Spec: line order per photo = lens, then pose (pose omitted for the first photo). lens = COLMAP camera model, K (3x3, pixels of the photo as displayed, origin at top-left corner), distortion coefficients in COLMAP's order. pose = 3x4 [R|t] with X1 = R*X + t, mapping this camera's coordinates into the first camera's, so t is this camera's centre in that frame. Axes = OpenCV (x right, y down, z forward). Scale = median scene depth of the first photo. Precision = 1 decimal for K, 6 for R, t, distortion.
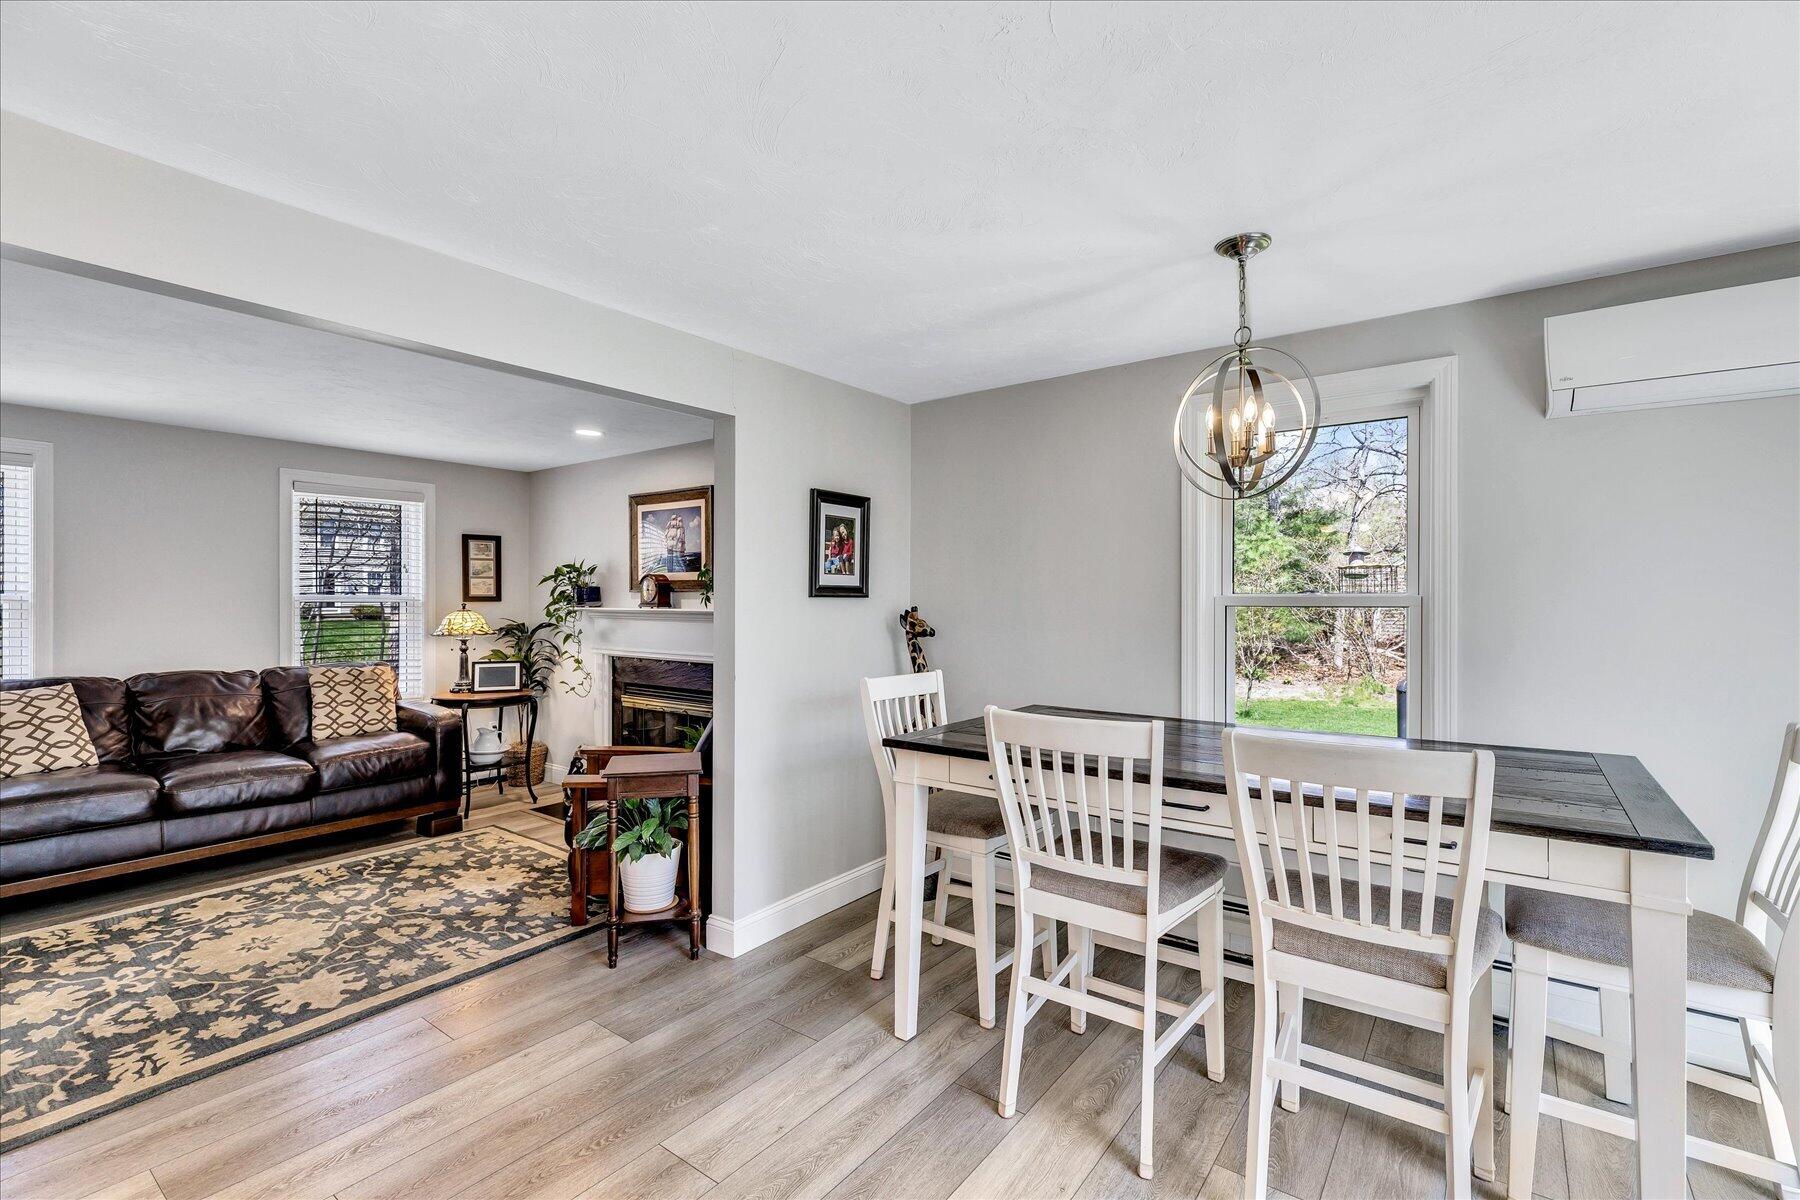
lens RADIAL K [[791.2, 0, 911.7], [0, 791.2, 600.6], [0, 0, 1]] dist [-0.001053, -0.000365]
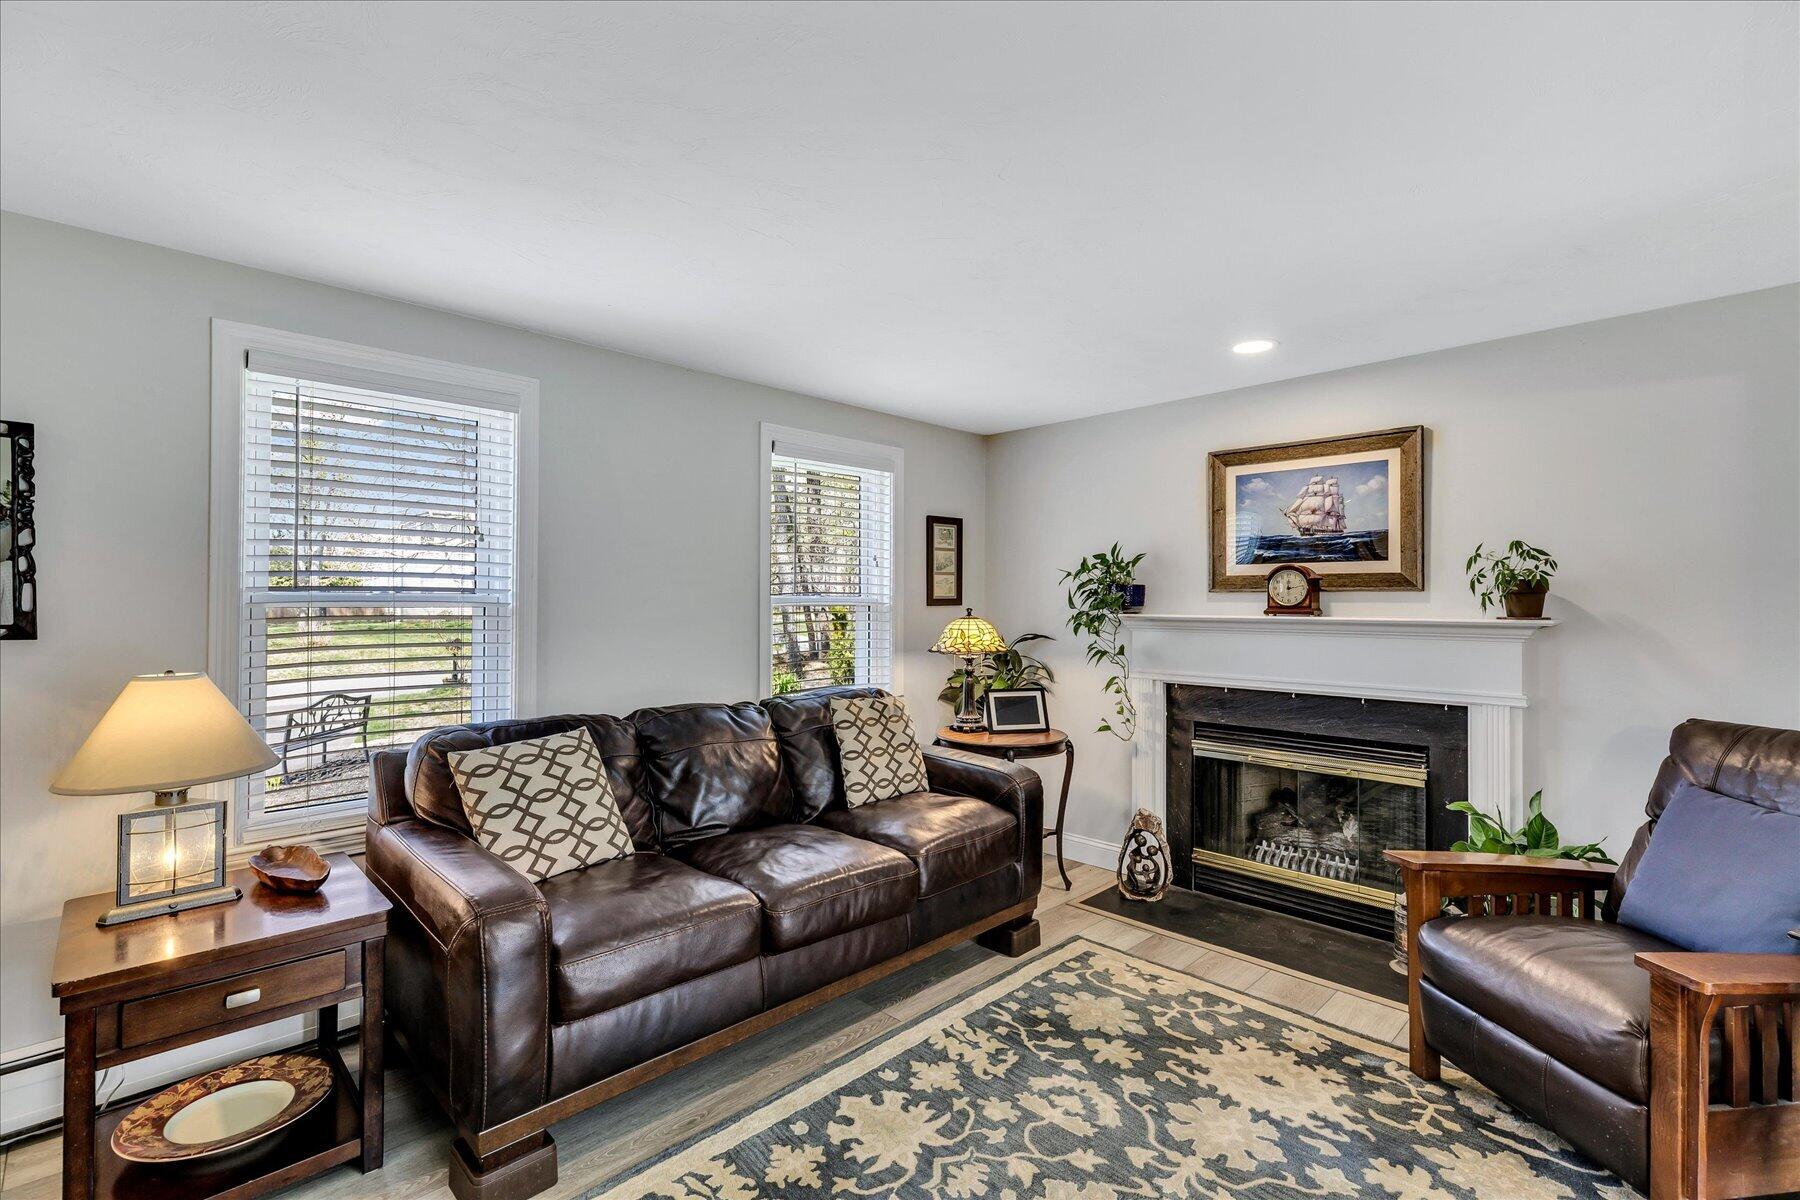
lens RADIAL K [[786.5, 0, 905.8], [0, 786.5, 594.8], [0, 0, 1]] dist [-0.000315, -0.000017]
pose [[0.990174, -0.000225, -0.139840, -0.824267], [-0.001414, 0.999931, -0.011624, -0.000100], [0.139833, 0.011707, 0.990106, 0.439654]]
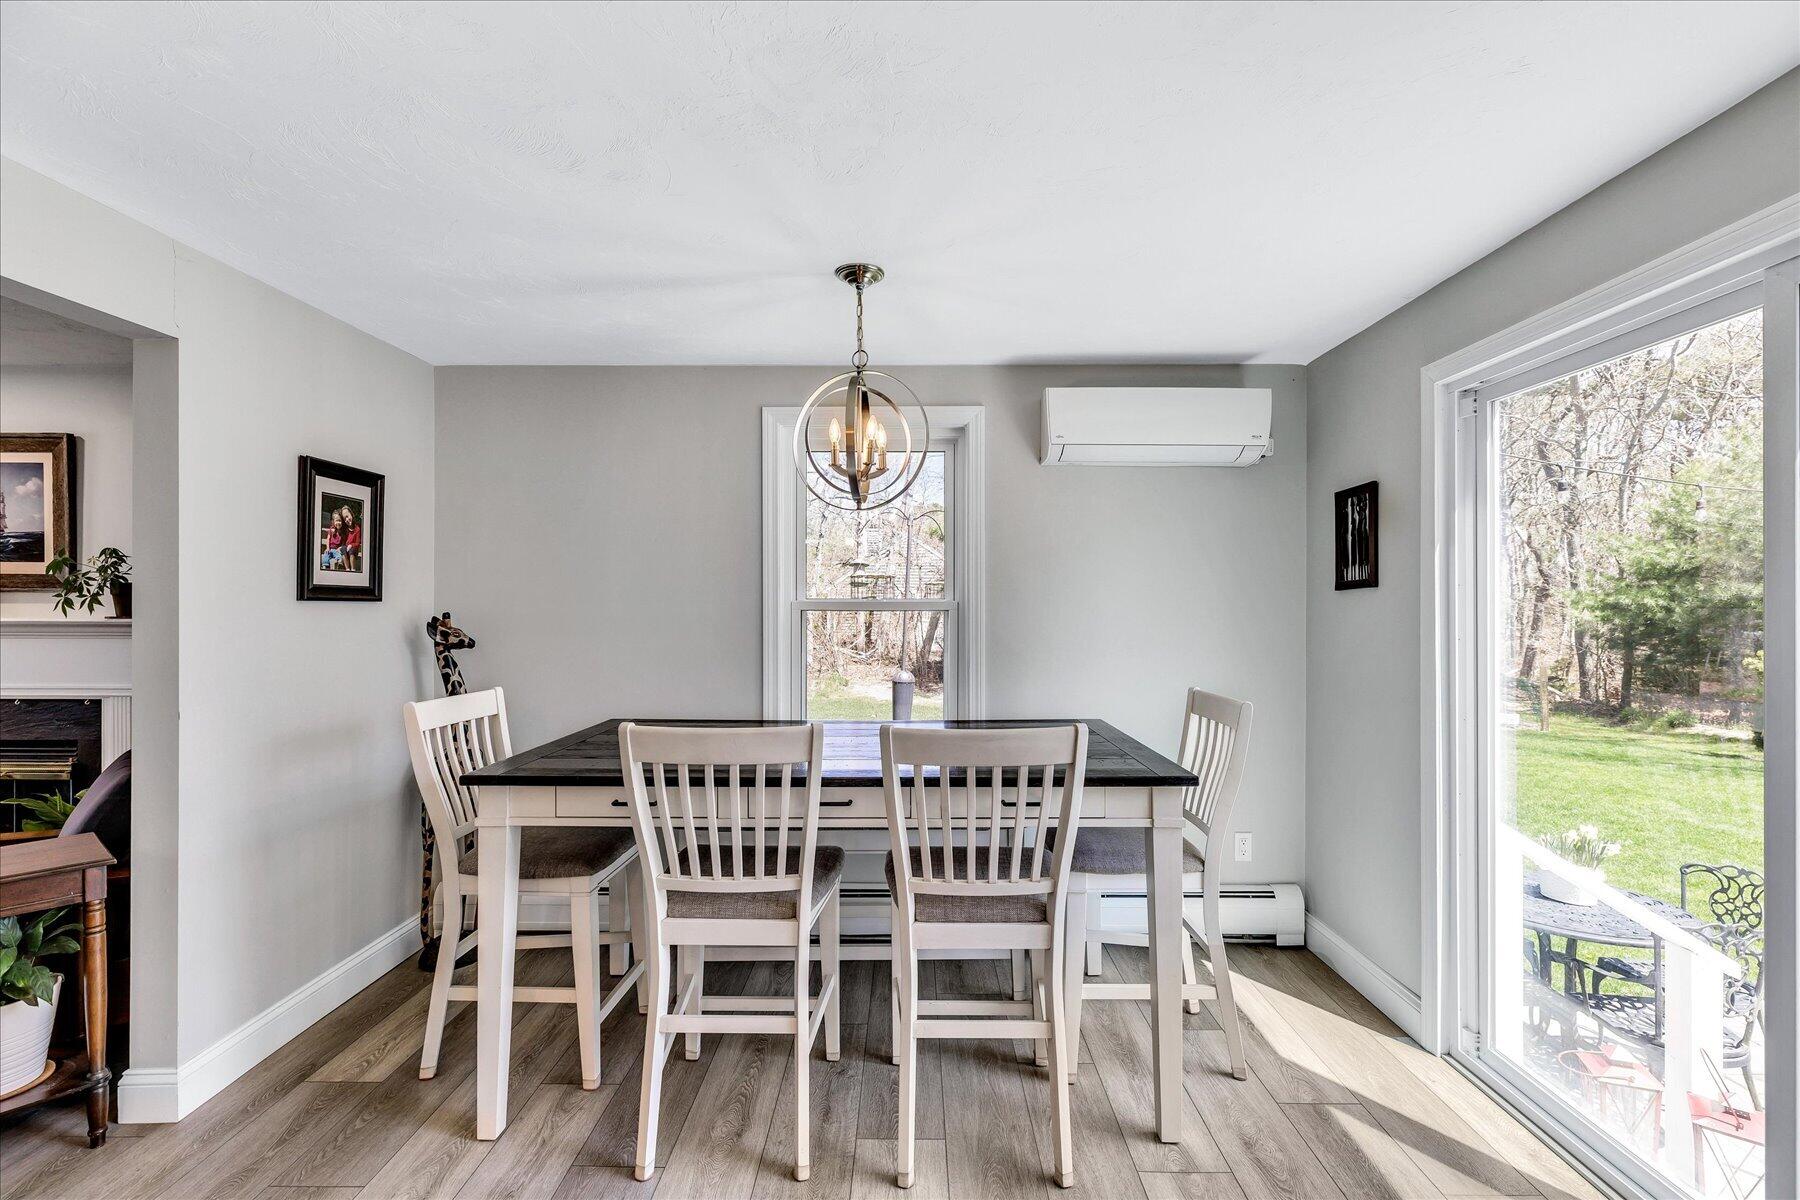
lens RADIAL K [[784.9, 0, 895.6], [0, 784.9, 607.3], [0, 0, 1]] dist [0.002143, -0.000176]
pose [[0.811602, -0.001003, 0.584210, -0.103528], [0.000035, 0.999999, 0.001667, 0.000882], [-0.584211, -0.001333, 0.811601, 0.066417]]
